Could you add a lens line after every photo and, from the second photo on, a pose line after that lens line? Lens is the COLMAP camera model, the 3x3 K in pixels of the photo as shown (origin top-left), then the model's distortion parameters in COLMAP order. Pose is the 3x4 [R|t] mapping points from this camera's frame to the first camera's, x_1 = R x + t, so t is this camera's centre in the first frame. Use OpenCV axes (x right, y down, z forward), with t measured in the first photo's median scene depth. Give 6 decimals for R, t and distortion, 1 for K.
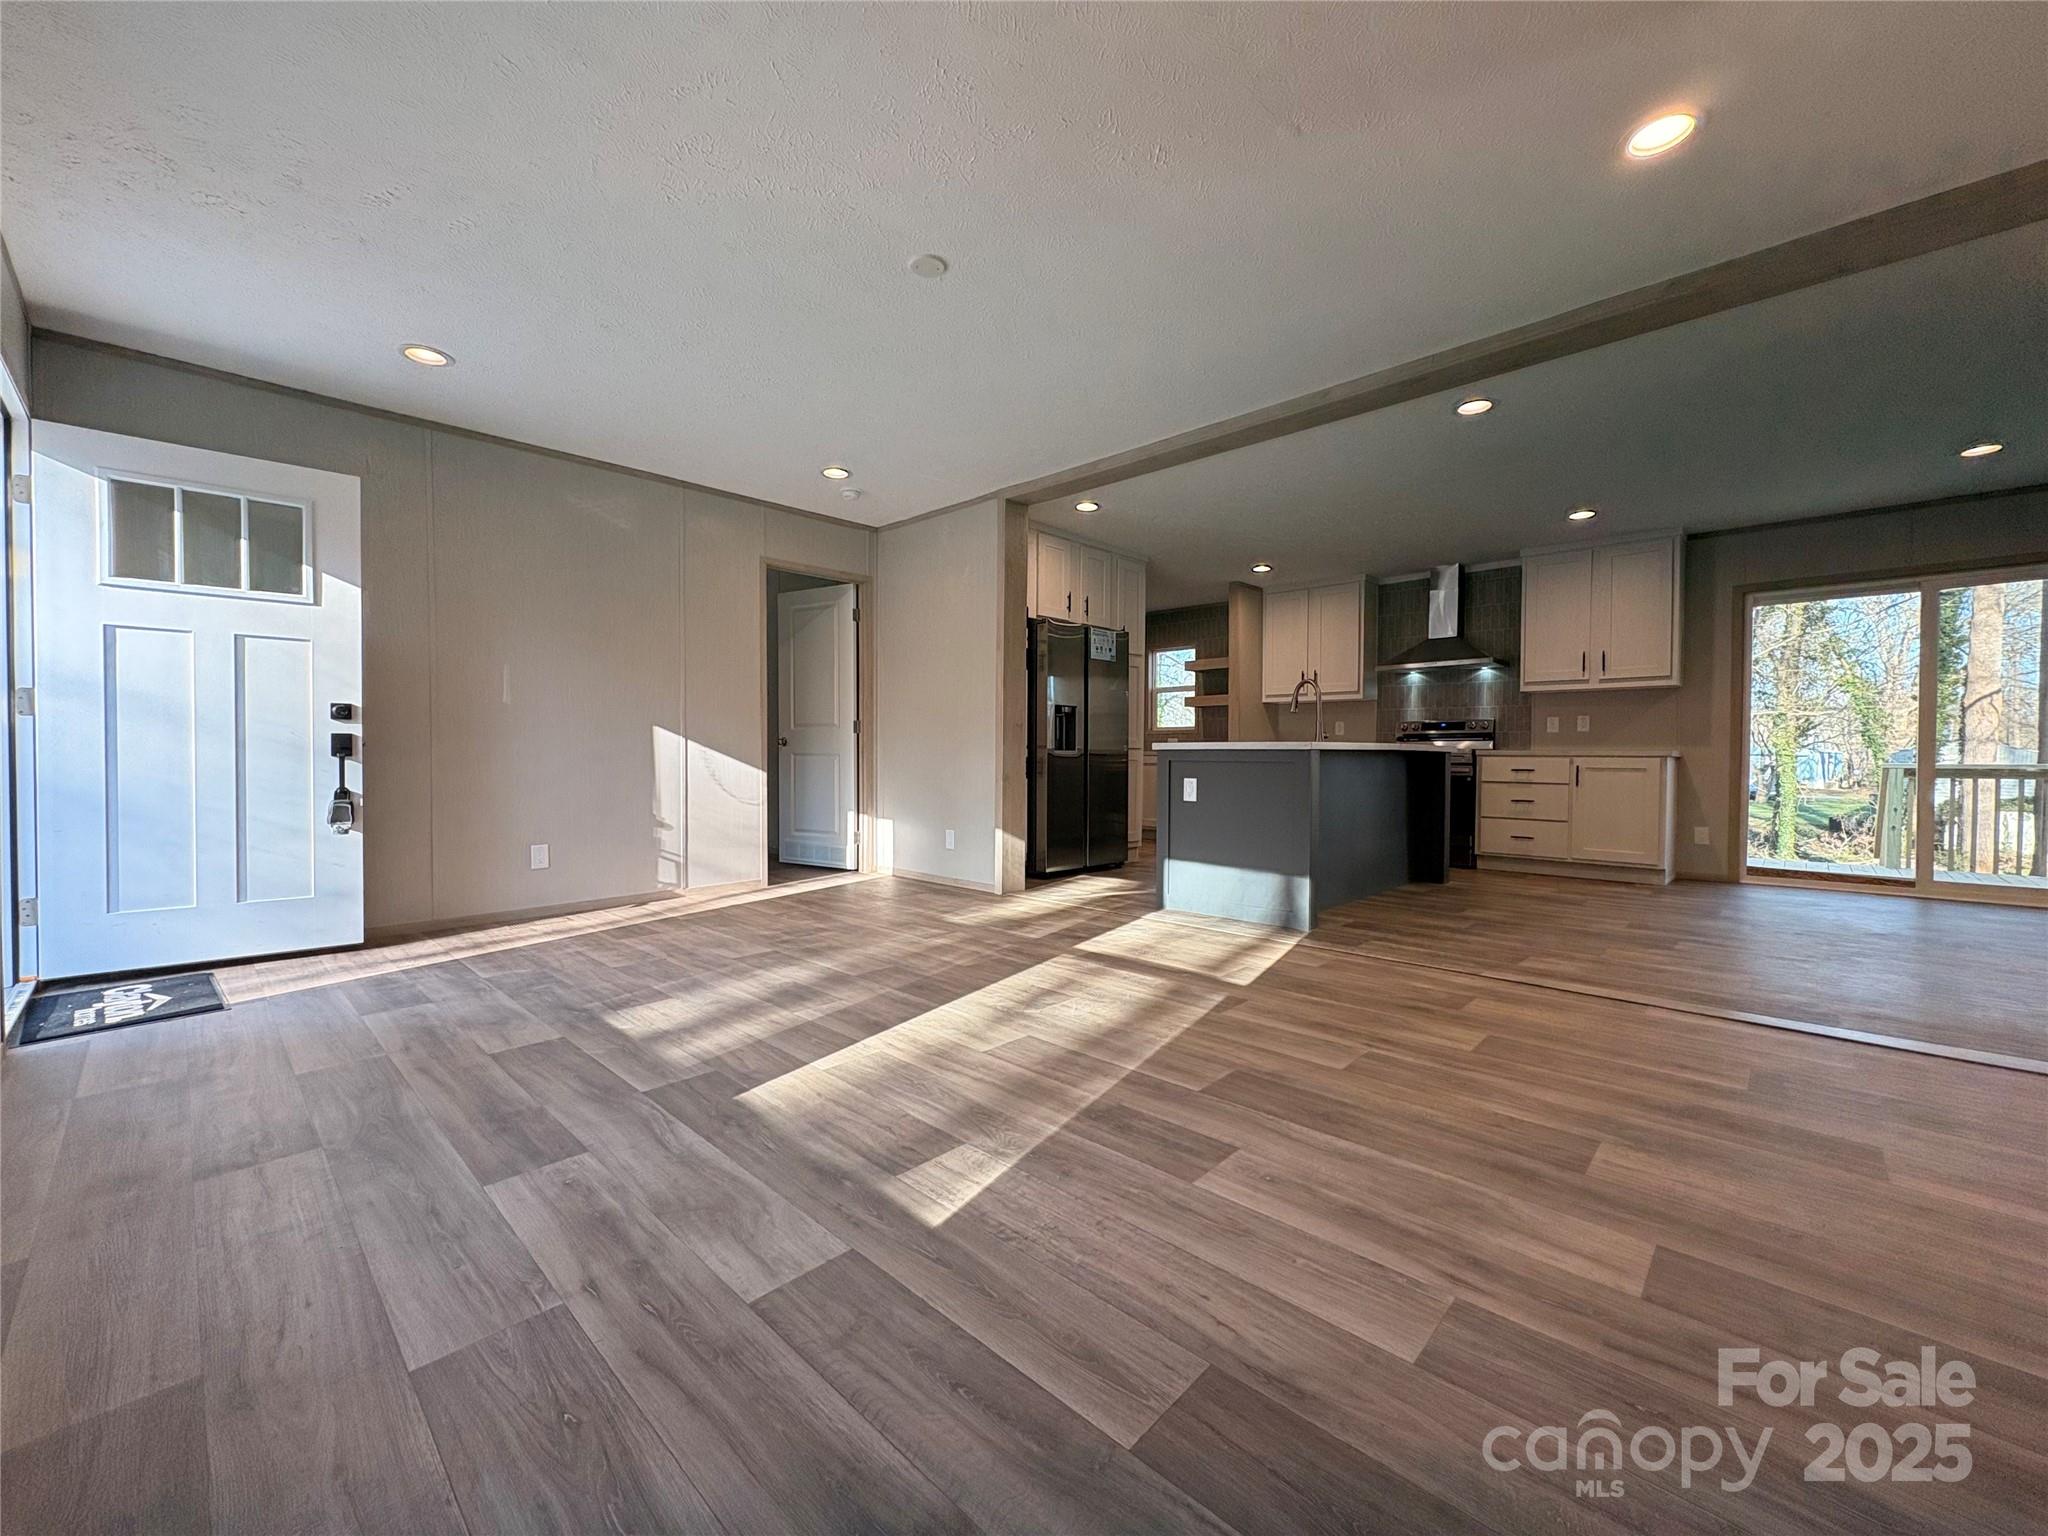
lens RADIAL K [[816.7, 0, 1028.3], [0, 816.7, 761.0], [0, 0, 1]] dist [0.004543, 0.000452]
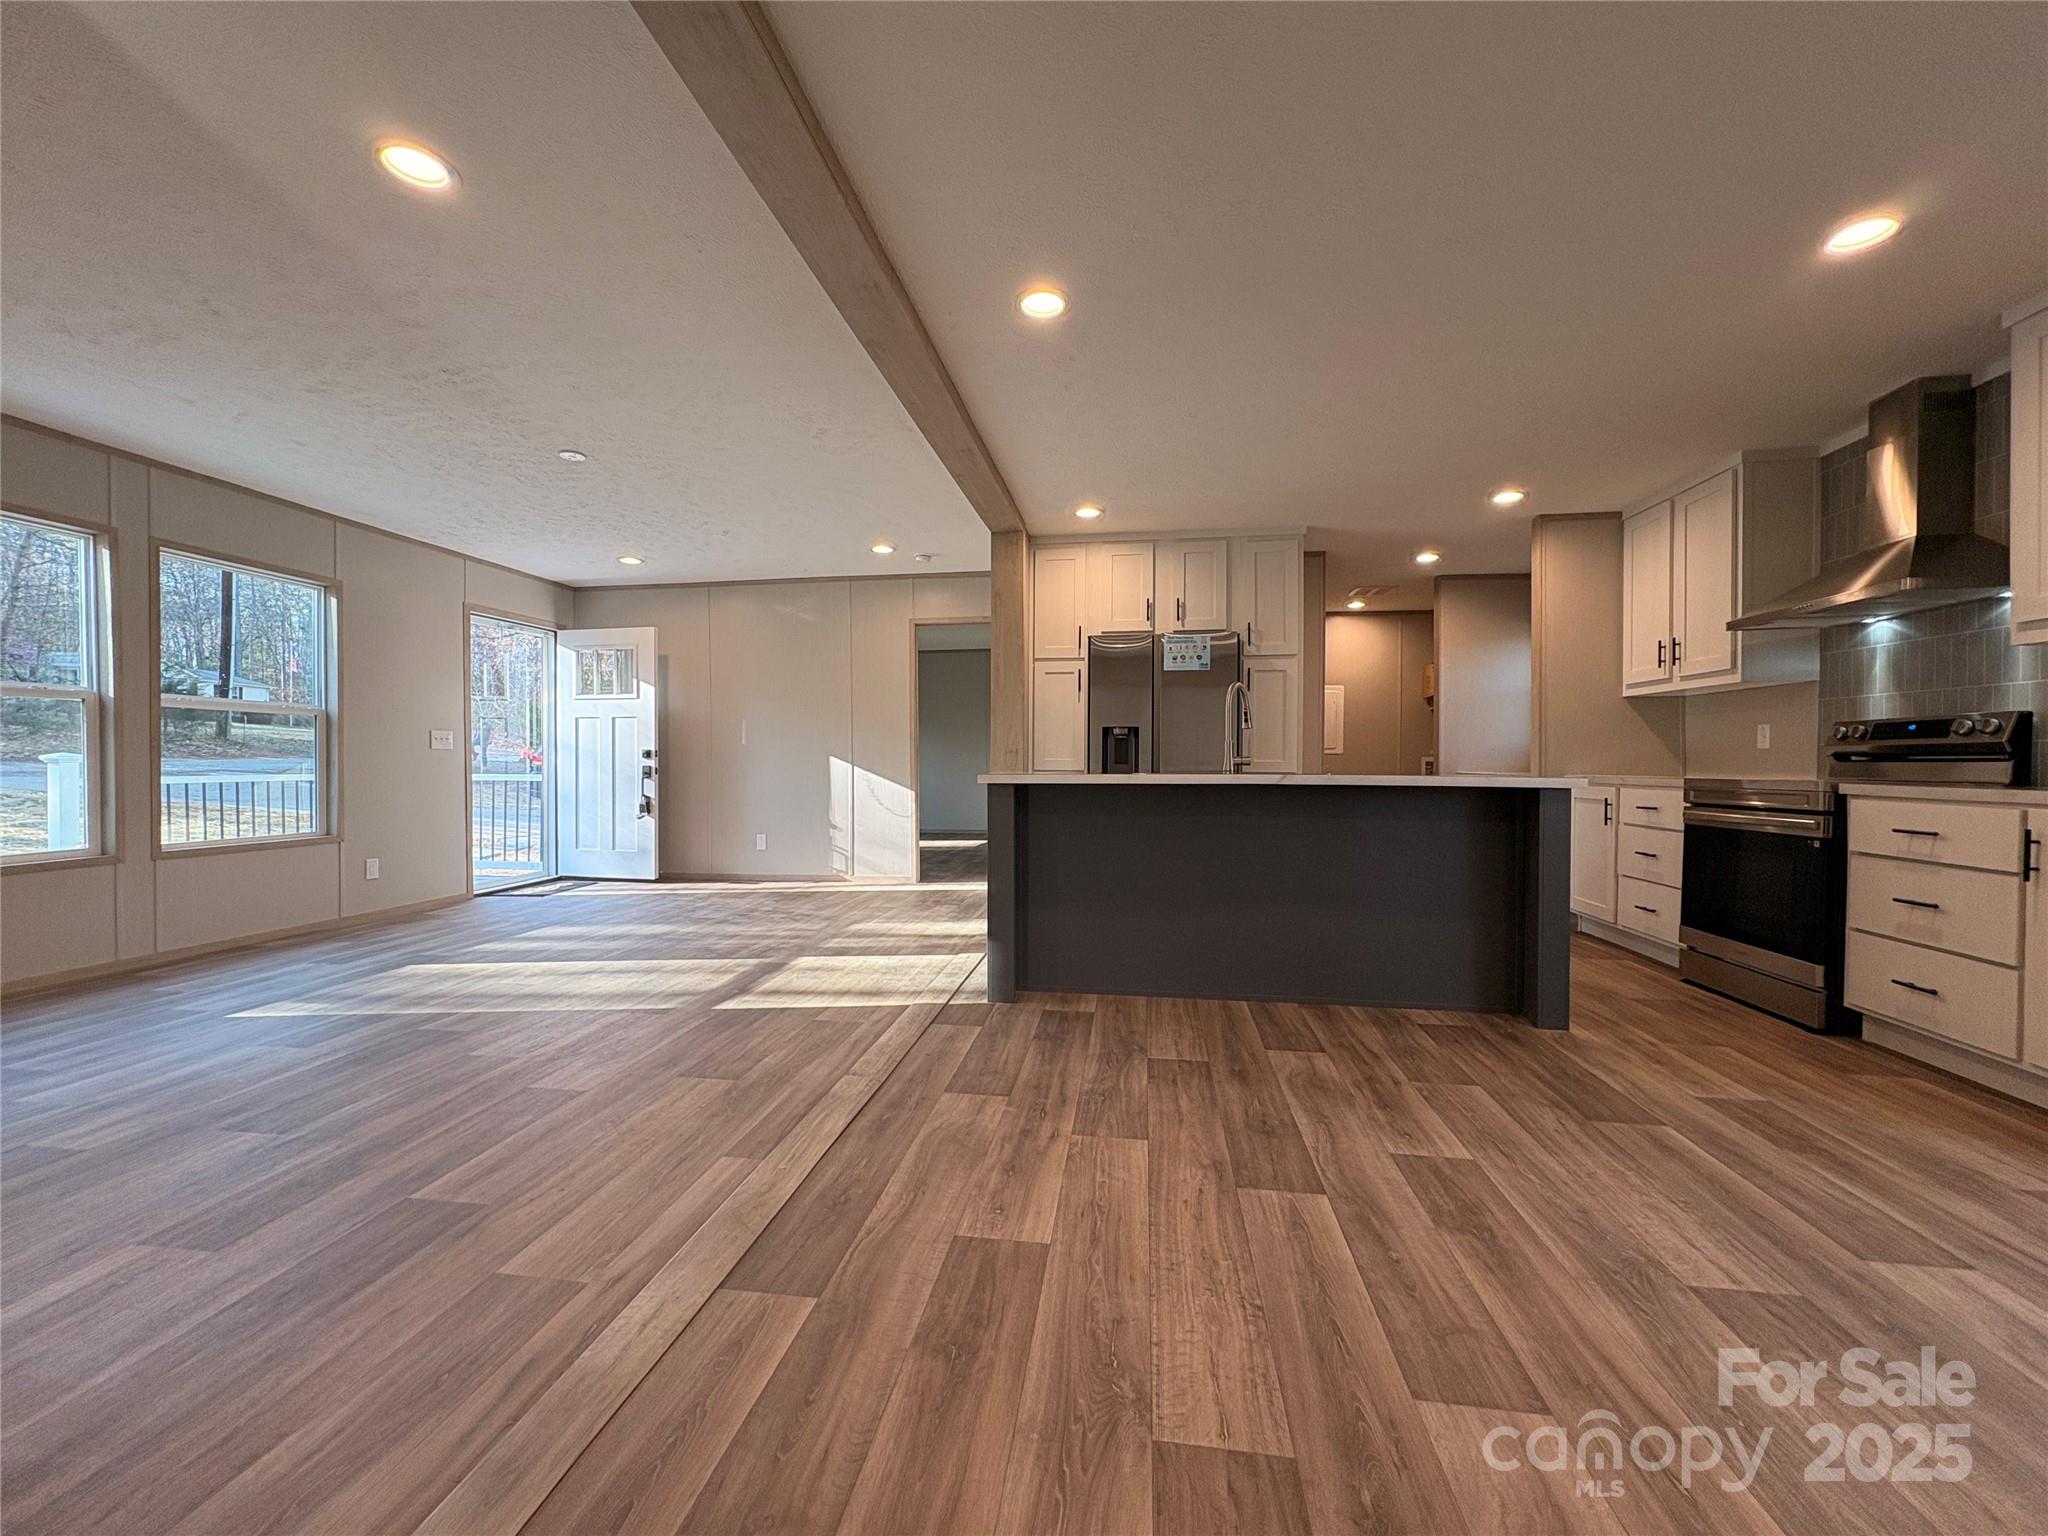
lens RADIAL K [[816.7, 0, 1024.6], [0, 816.7, 770.3], [0, 0, 1]] dist [0.004543, 0.000452]
pose [[0.576736, 0.005365, -0.816913, 0.876559], [-0.008155, 0.999966, 0.000810, -0.023246], [0.816890, 0.006195, 0.576760, 0.462302]]
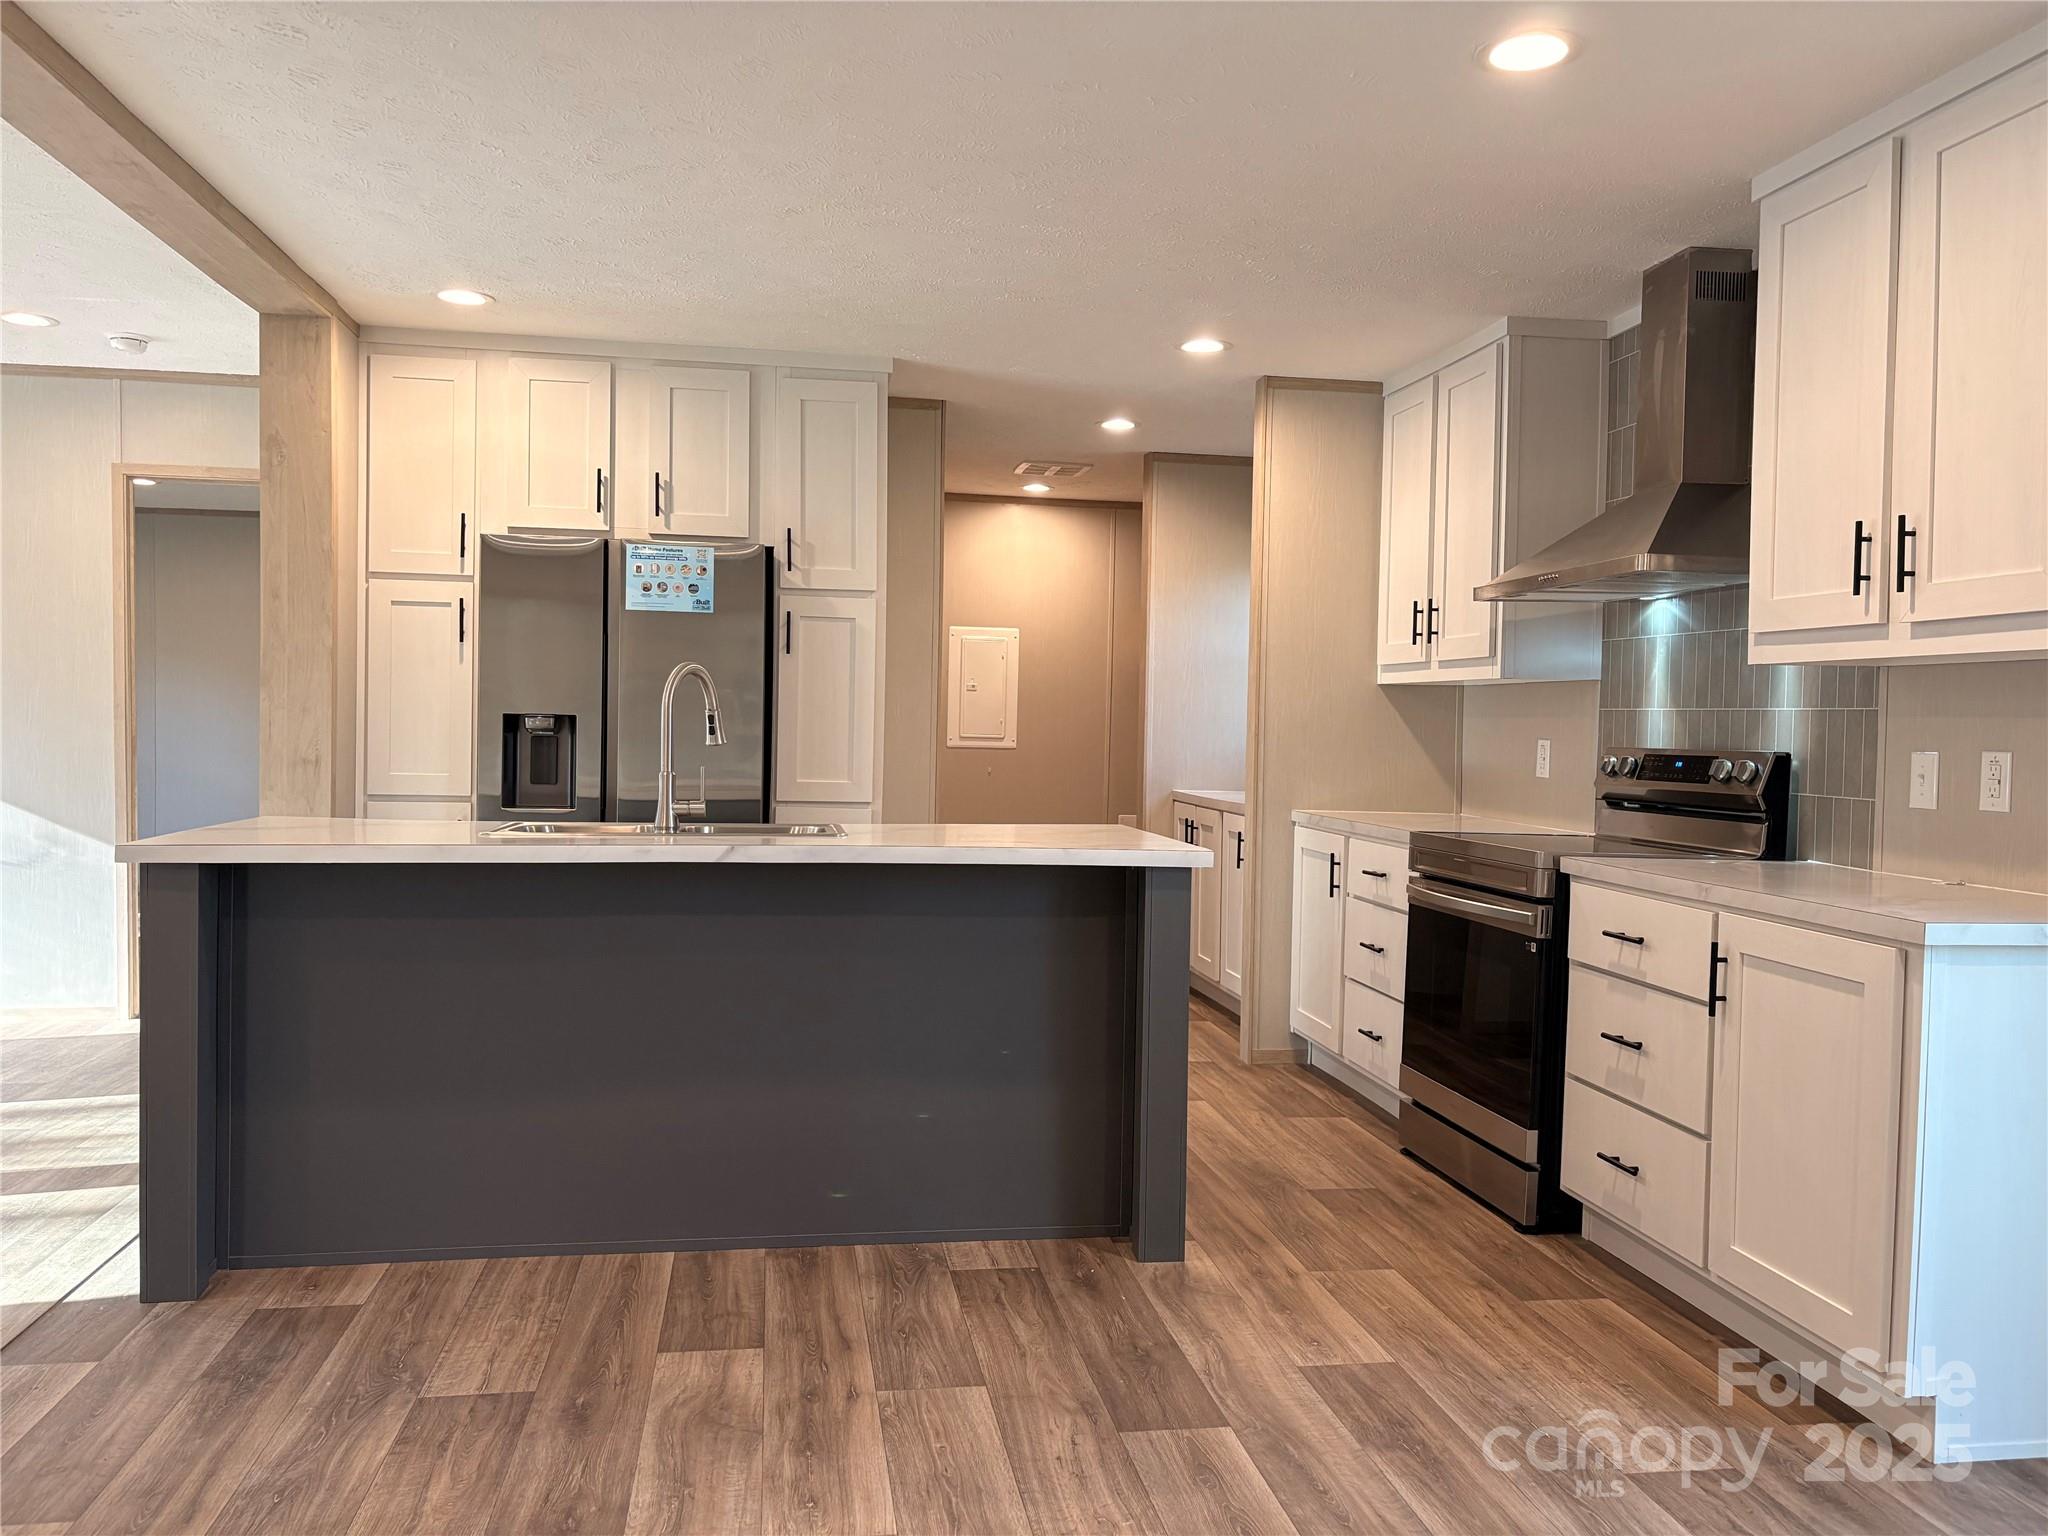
lens RADIAL K [[1555.3, 0, 1022.9], [0, 1555.3, 776.0], [0, 0, 1]] dist [0.033299, -0.006421]
pose [[0.795367, 0.029750, -0.605398, 0.983714], [-0.020997, 0.999548, 0.021534, -0.069407], [0.605765, -0.004416, 0.795632, 0.536697]]
